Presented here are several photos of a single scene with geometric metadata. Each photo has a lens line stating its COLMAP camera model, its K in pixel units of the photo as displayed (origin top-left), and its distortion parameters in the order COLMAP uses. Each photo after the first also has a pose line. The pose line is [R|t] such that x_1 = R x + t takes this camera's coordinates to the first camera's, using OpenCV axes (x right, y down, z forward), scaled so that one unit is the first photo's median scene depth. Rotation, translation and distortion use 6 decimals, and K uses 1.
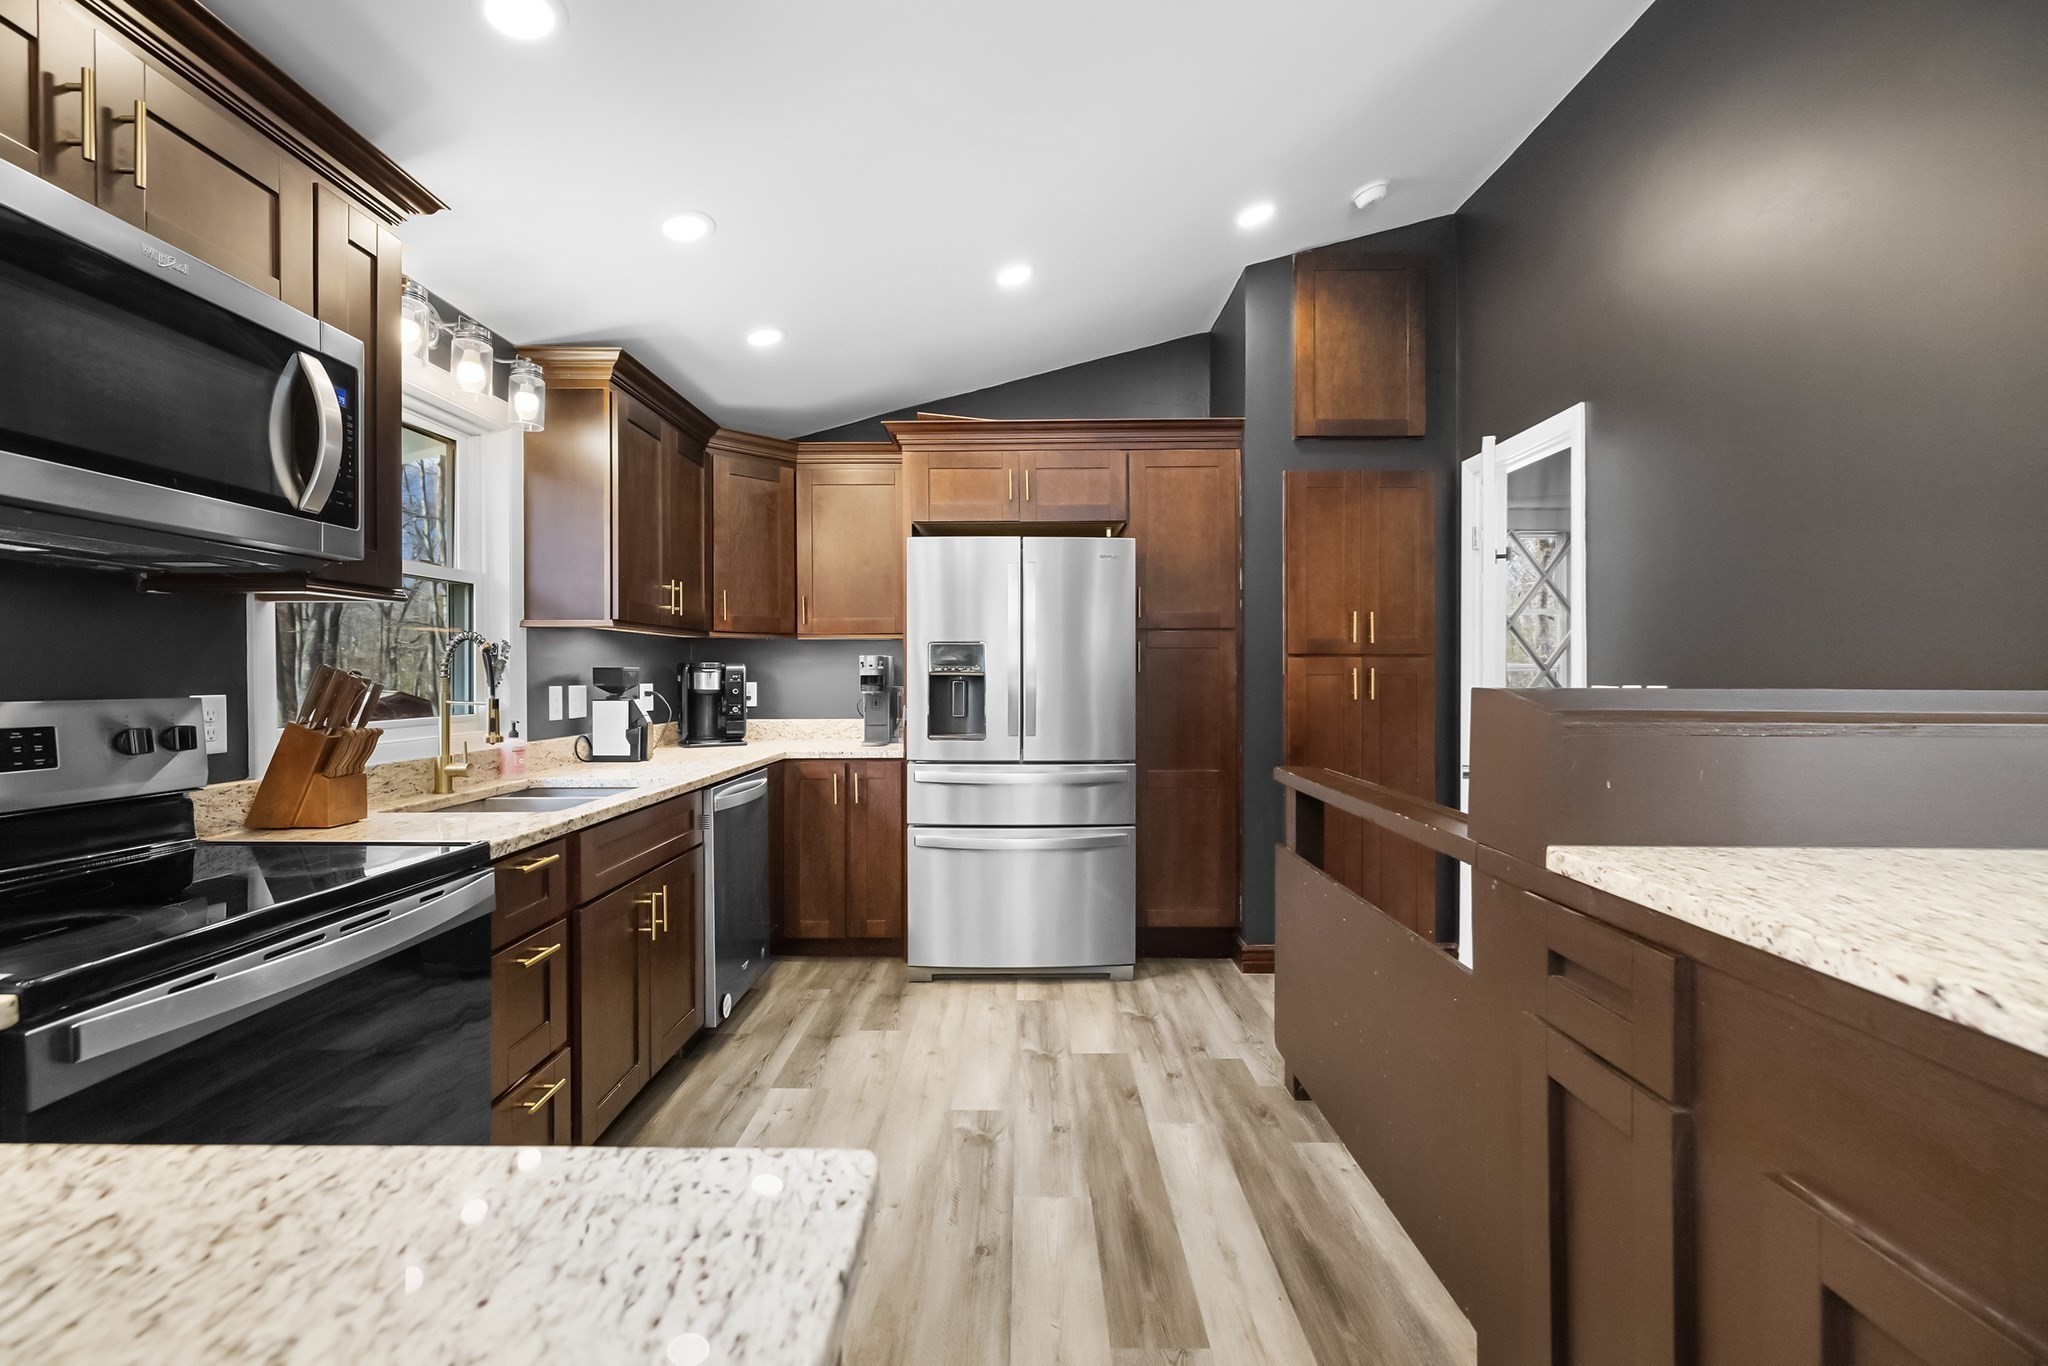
lens RADIAL K [[854.8, 0, 1016.2], [0, 854.8, 675.5], [0, 0, 1]] dist [0.001157, -0.000106]
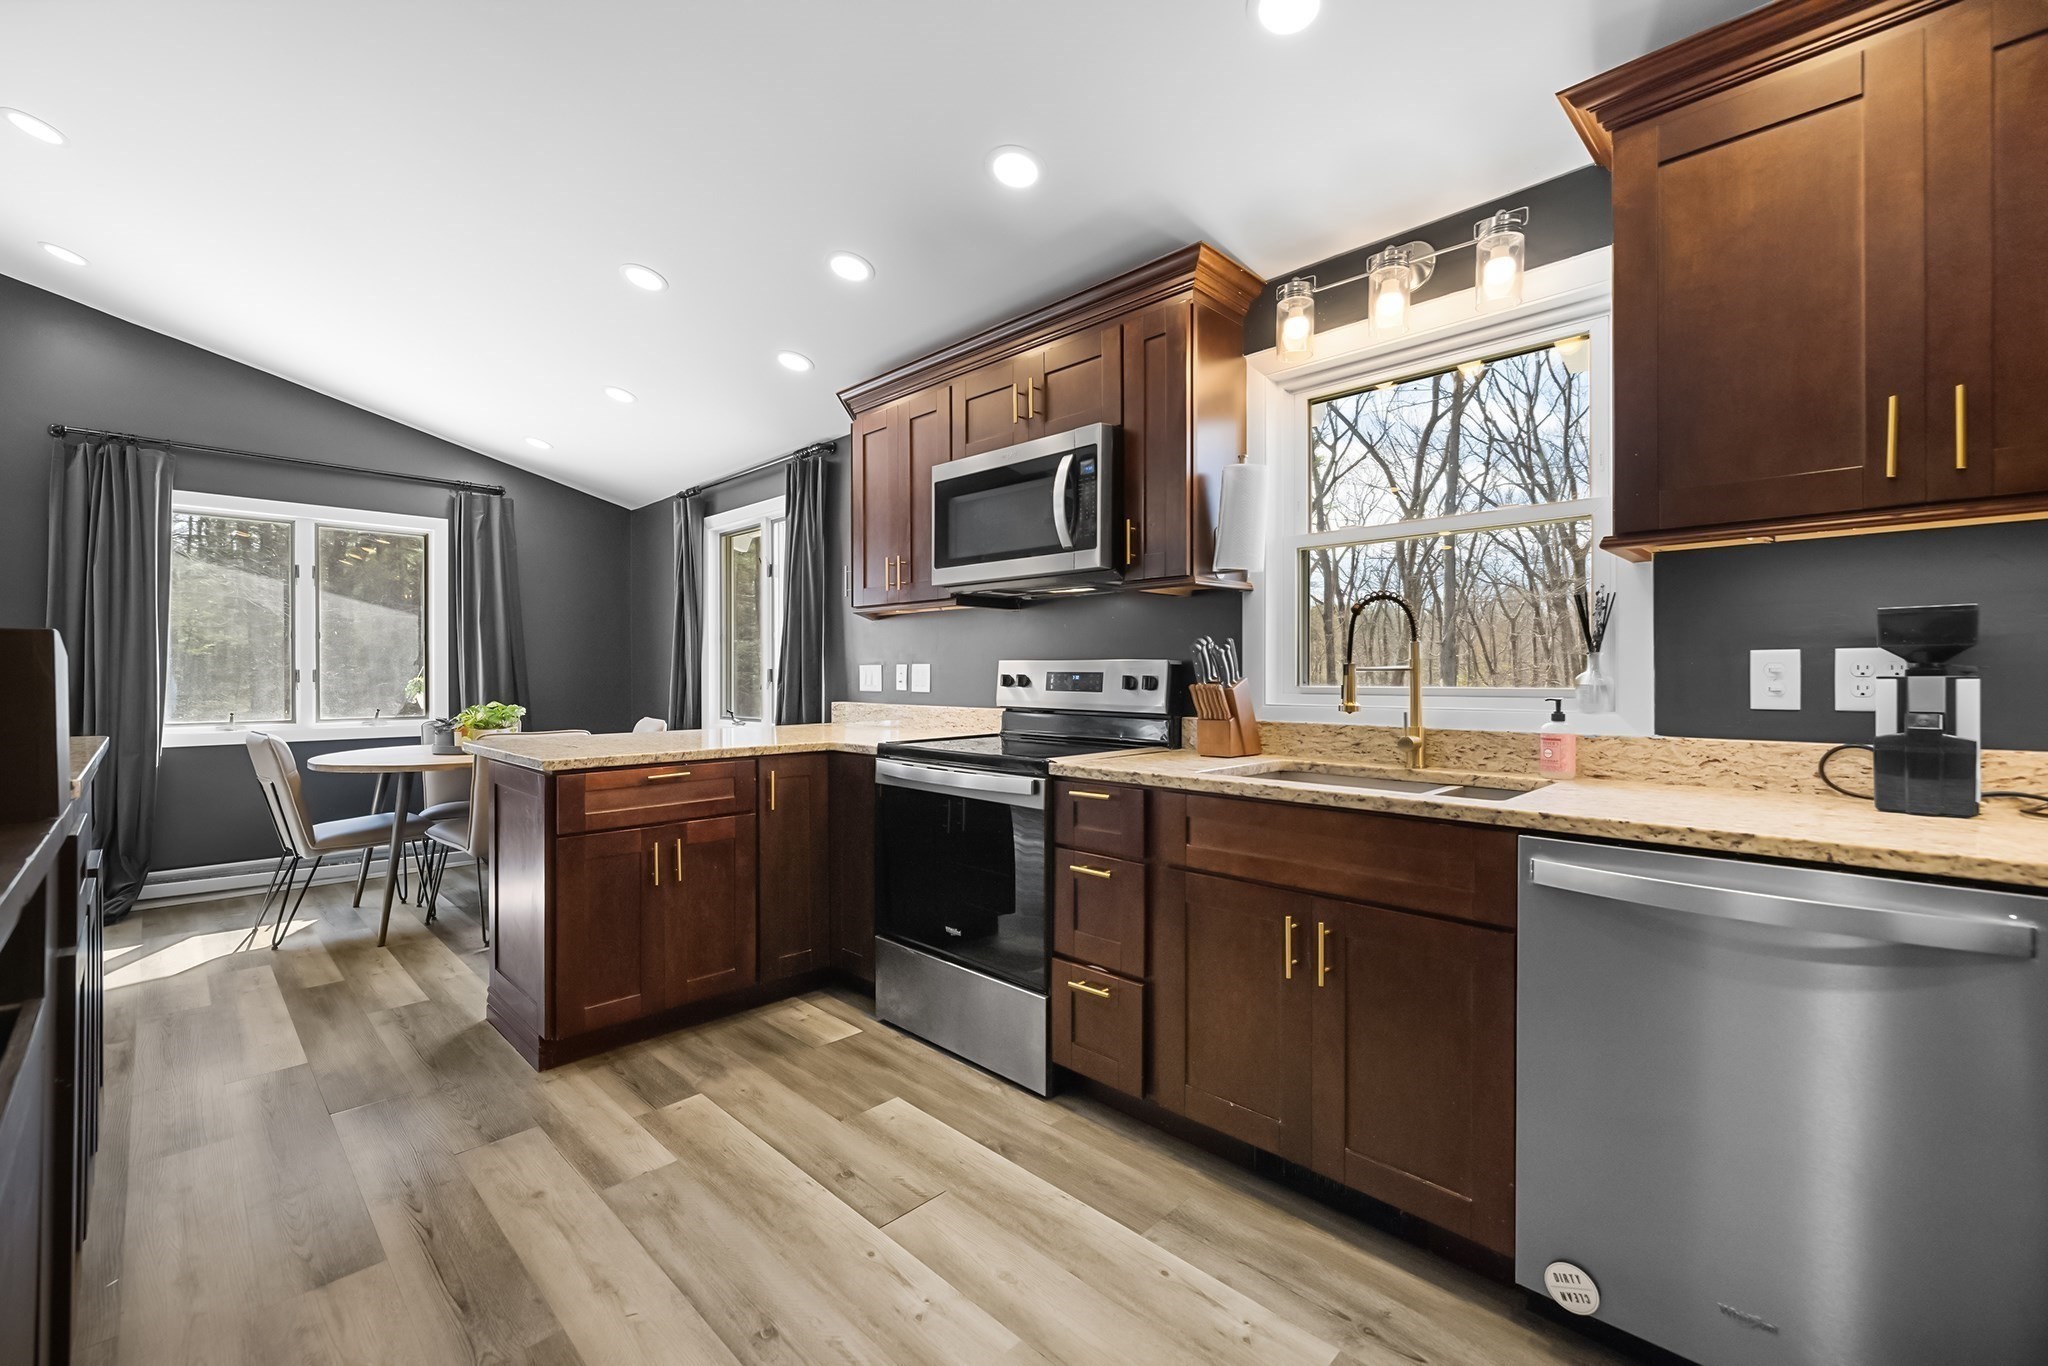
lens RADIAL K [[854.8, 0, 1016.5], [0, 854.8, 671.9], [0, 0, 1]] dist [0.001157, -0.000106]
pose [[-0.696577, -0.001650, -0.717480, 0.295225], [-0.000998, 0.999999, -0.001331, 0.035671], [0.717481, -0.000211, -0.696578, 1.349396]]
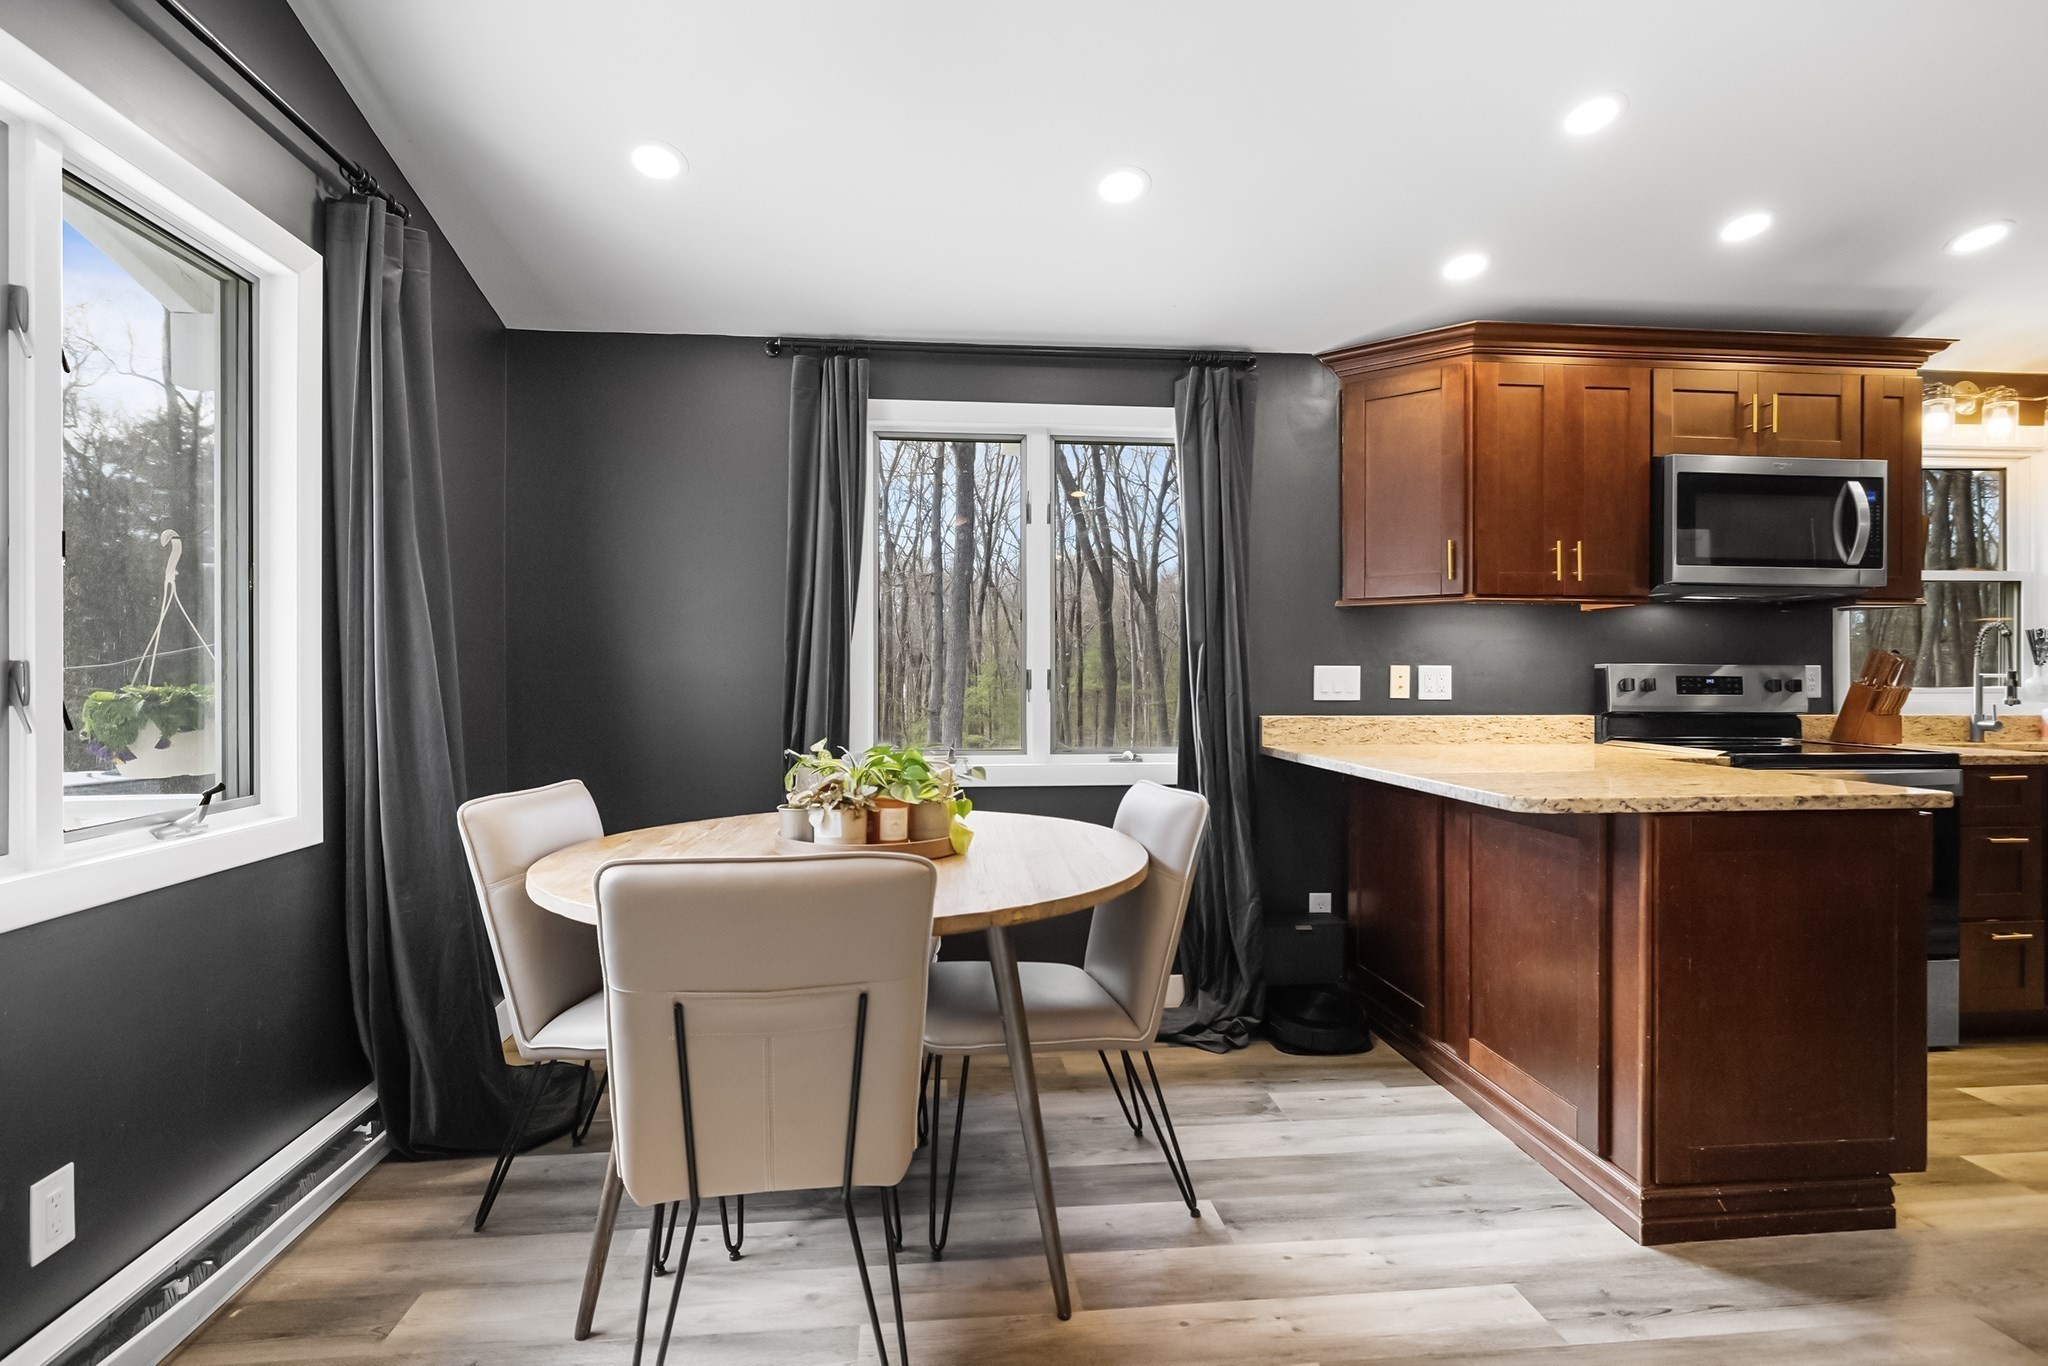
lens RADIAL K [[1024.6, 0, 1023.7], [0, 1024.6, 674.0], [0, 0, 1]] dist [-0.002682, 0.000202]
pose [[0.110101, 0.002795, -0.993916, 0.771229], [-0.002377, 0.999994, 0.002549, 0.029590], [0.993918, 0.002082, 0.110107, -0.674987]]
